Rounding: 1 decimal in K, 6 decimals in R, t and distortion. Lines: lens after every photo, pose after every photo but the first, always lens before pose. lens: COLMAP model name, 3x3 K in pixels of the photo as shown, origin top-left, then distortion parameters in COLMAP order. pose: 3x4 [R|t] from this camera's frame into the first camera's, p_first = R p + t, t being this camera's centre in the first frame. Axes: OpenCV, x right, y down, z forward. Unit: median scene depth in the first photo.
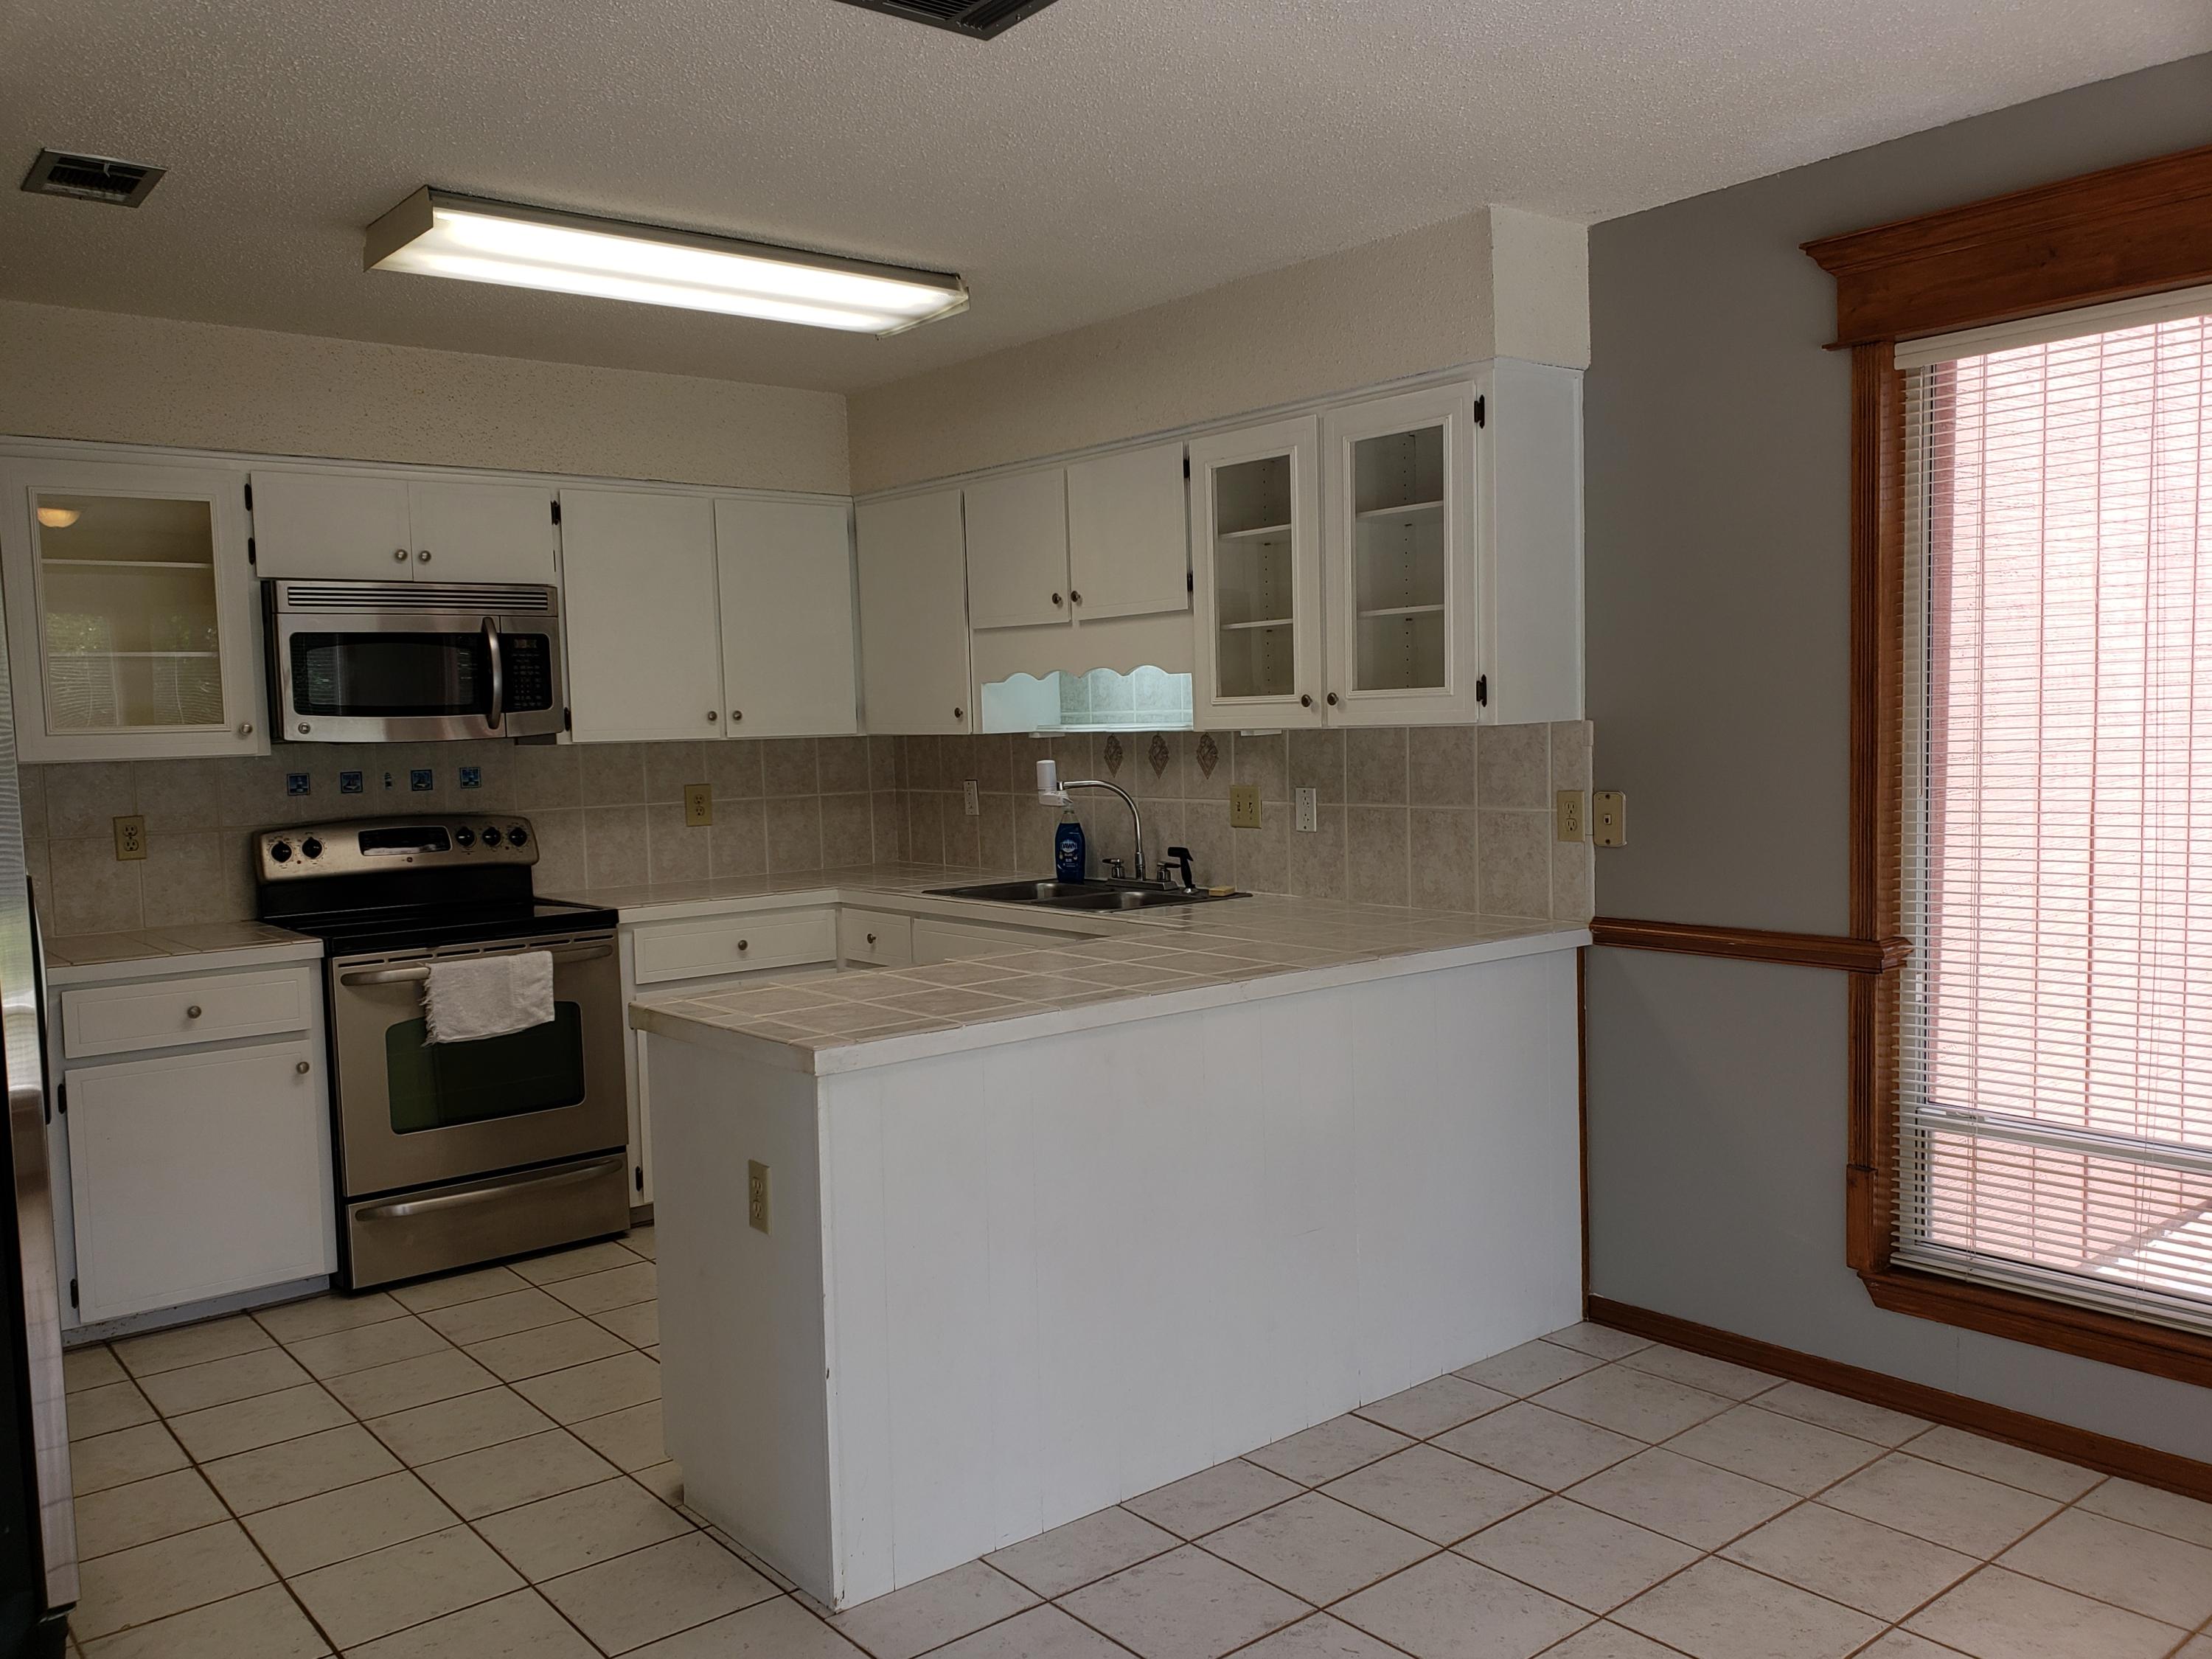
lens RADIAL K [[1754.5, 0, 1139.4], [0, 1754.5, 860.4], [0, 0, 1]] dist [0.126818, -0.202982]
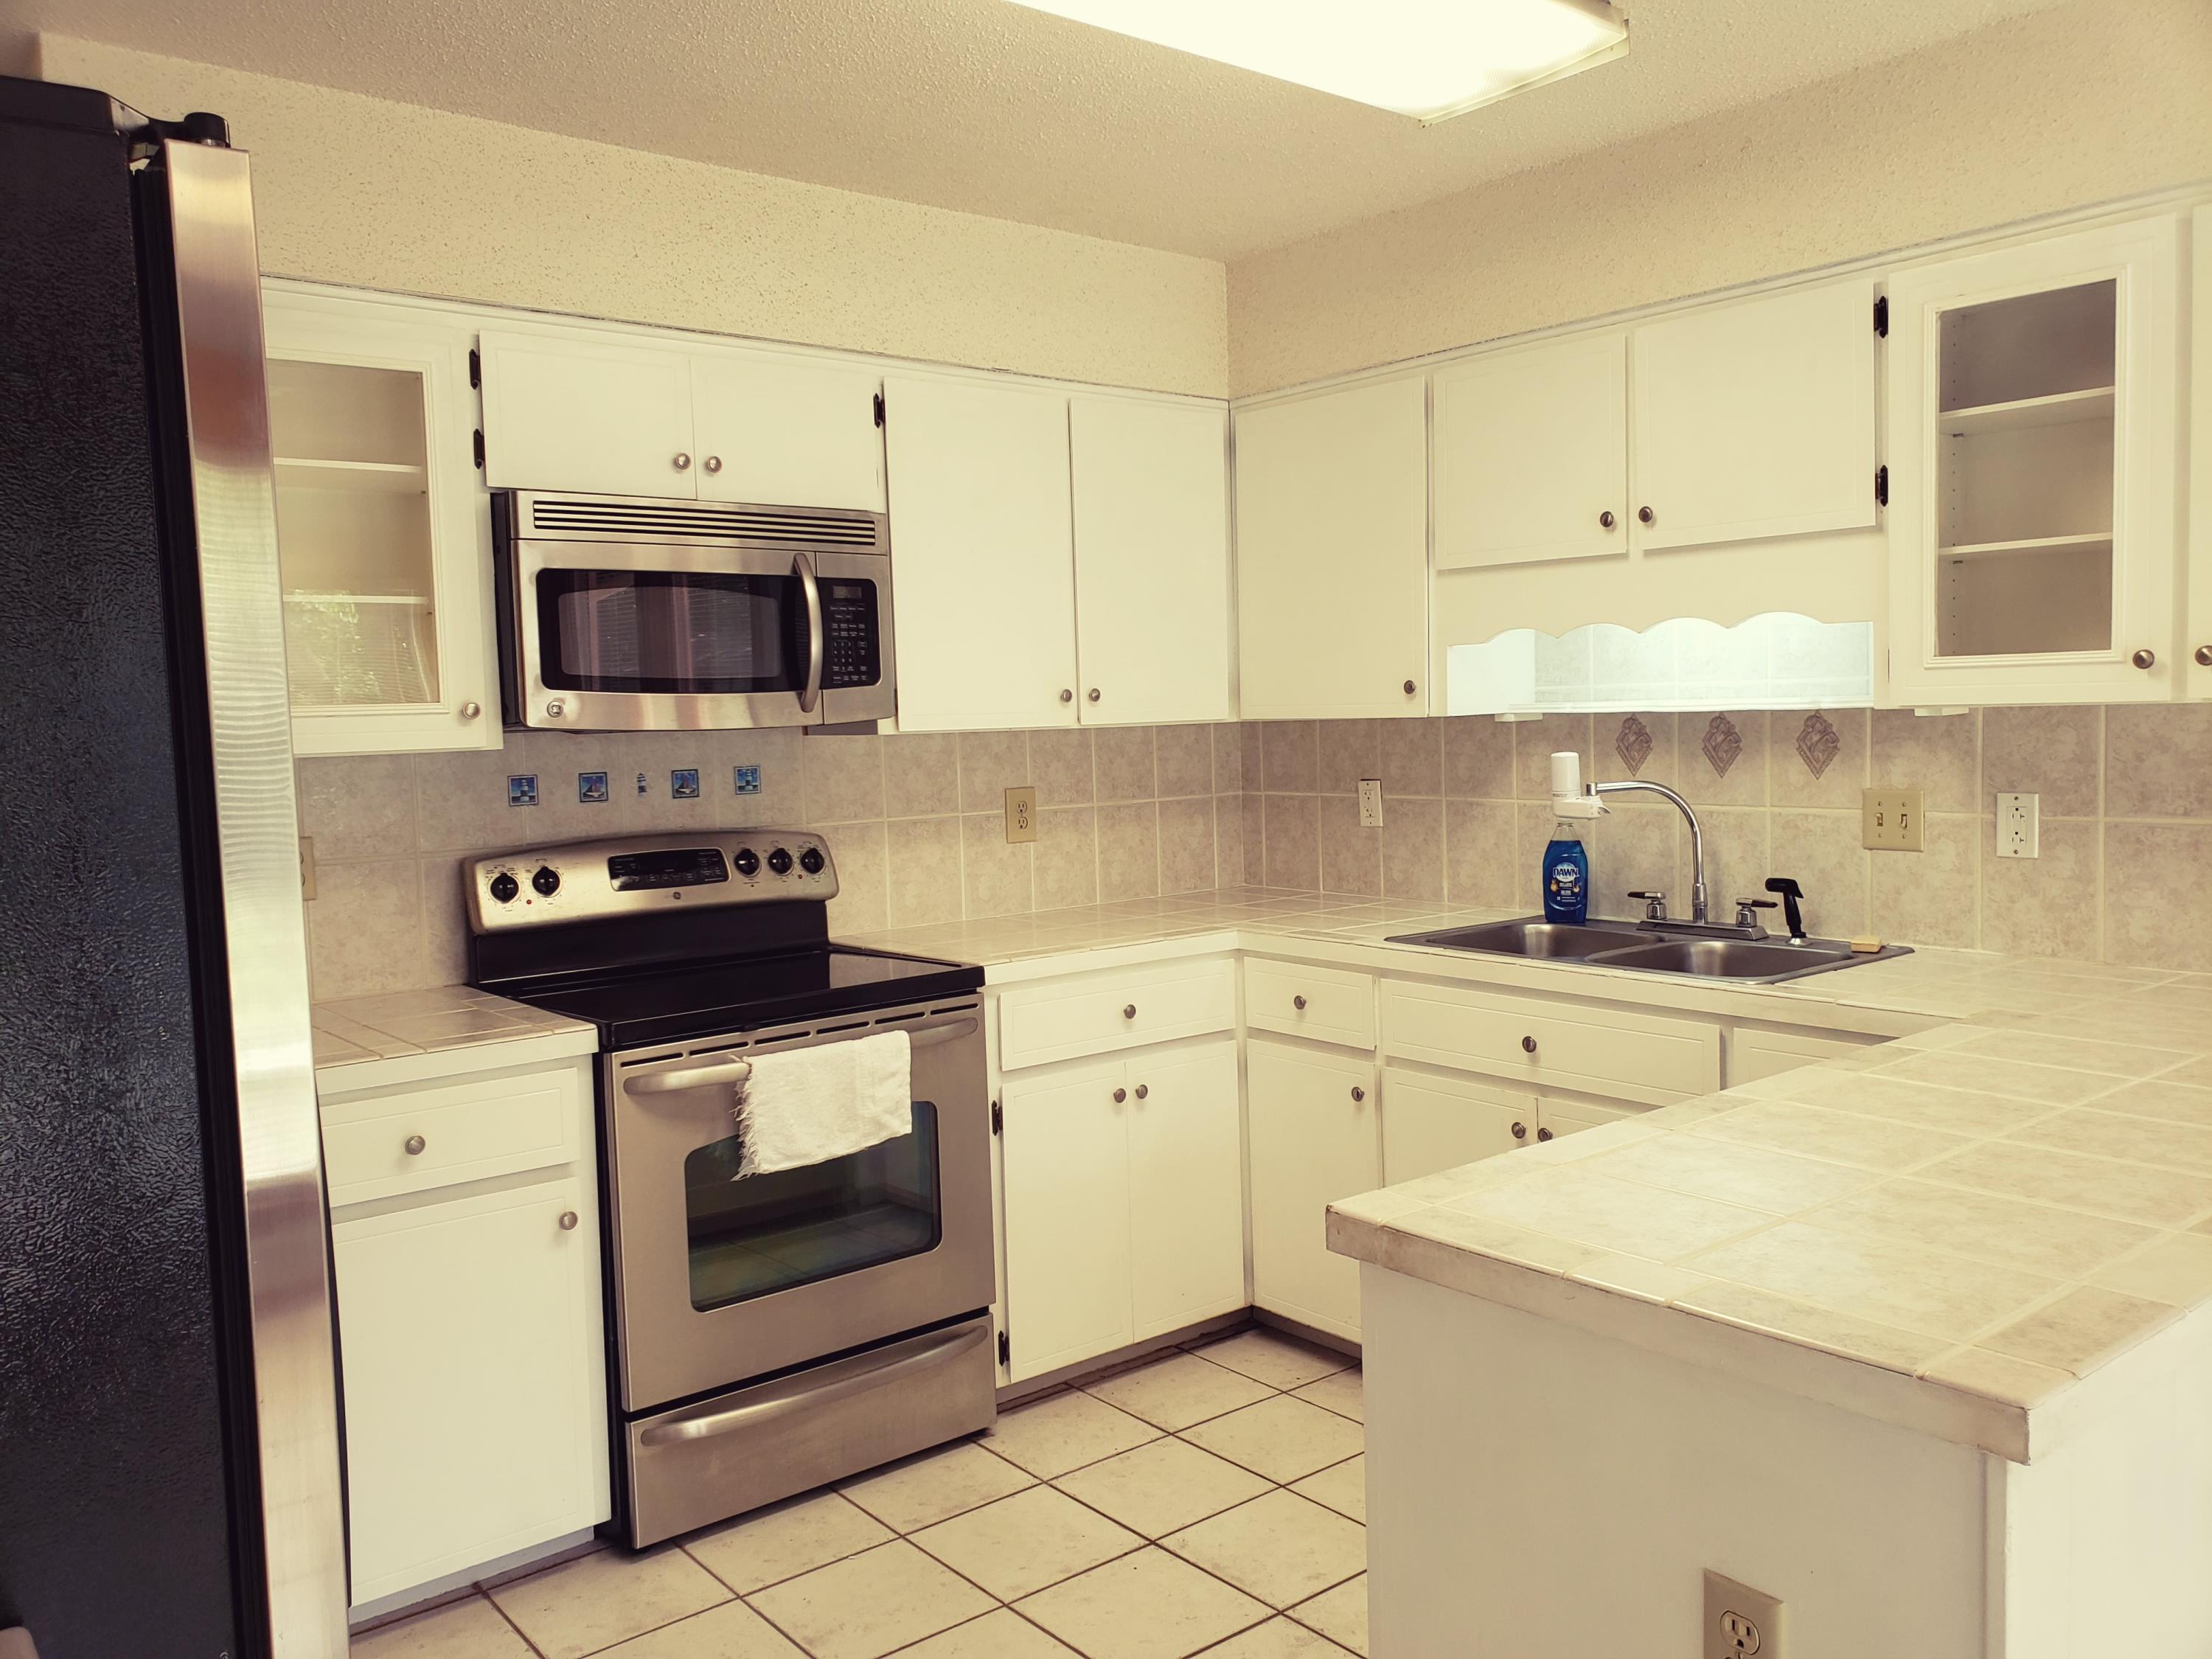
lens RADIAL K [[1722.7, 0, 1161.8], [0, 1722.7, 833.2], [0, 0, 1]] dist [0.194850, -0.358723]
pose [[0.999960, -0.001348, 0.008884, -0.226841], [0.001436, 0.999950, -0.009920, -0.018574], [-0.008870, 0.009932, 0.999911, 0.307079]]
